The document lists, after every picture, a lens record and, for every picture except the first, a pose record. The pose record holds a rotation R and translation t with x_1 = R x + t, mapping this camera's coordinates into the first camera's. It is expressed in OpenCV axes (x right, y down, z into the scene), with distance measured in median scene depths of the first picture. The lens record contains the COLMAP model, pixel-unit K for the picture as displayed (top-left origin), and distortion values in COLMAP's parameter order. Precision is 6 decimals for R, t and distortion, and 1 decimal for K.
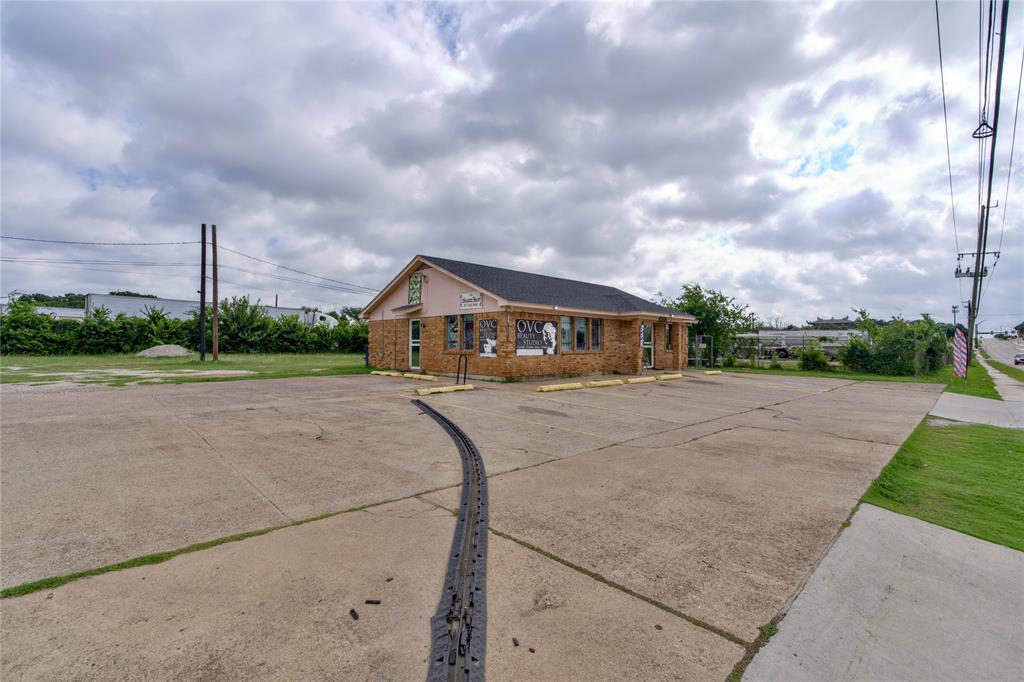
lens RADIAL K [[453.5, 0, 511.5], [0, 453.5, 342.1], [0, 0, 1]] dist [-0.014003, 0.001394]
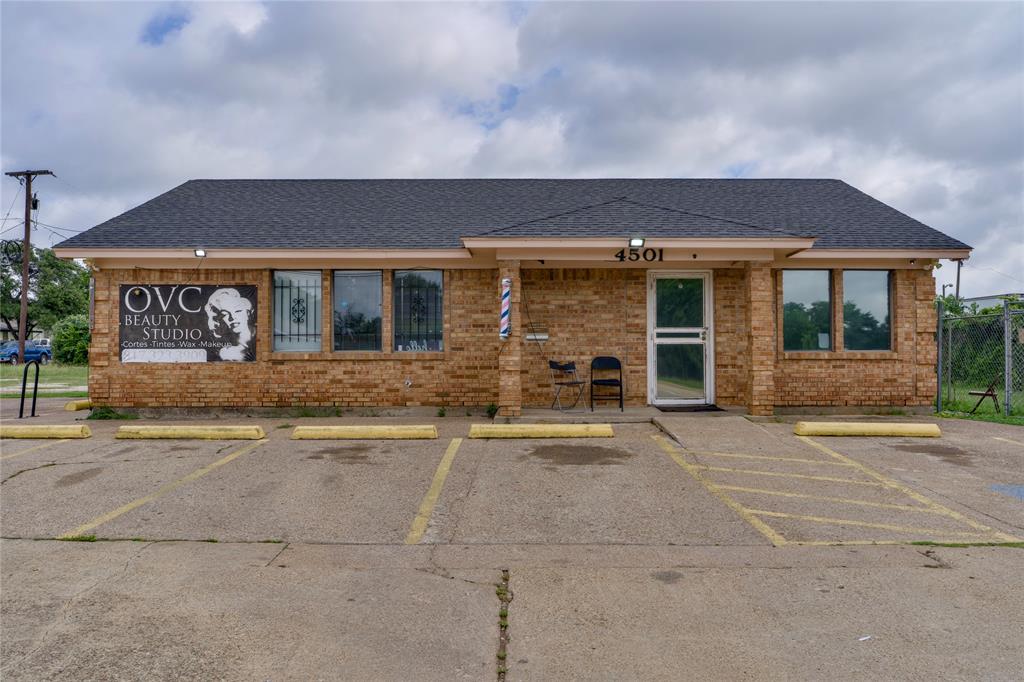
lens RADIAL K [[890.2, 0, 511.7], [0, 890.2, 337.3], [0, 0, 1]] dist [-0.004505, -0.001586]
pose [[0.713625, -0.010296, -0.700452, 0.883524], [0.011307, 0.999931, -0.003178, 0.010270], [0.700436, -0.005652, 0.713693, 0.581049]]
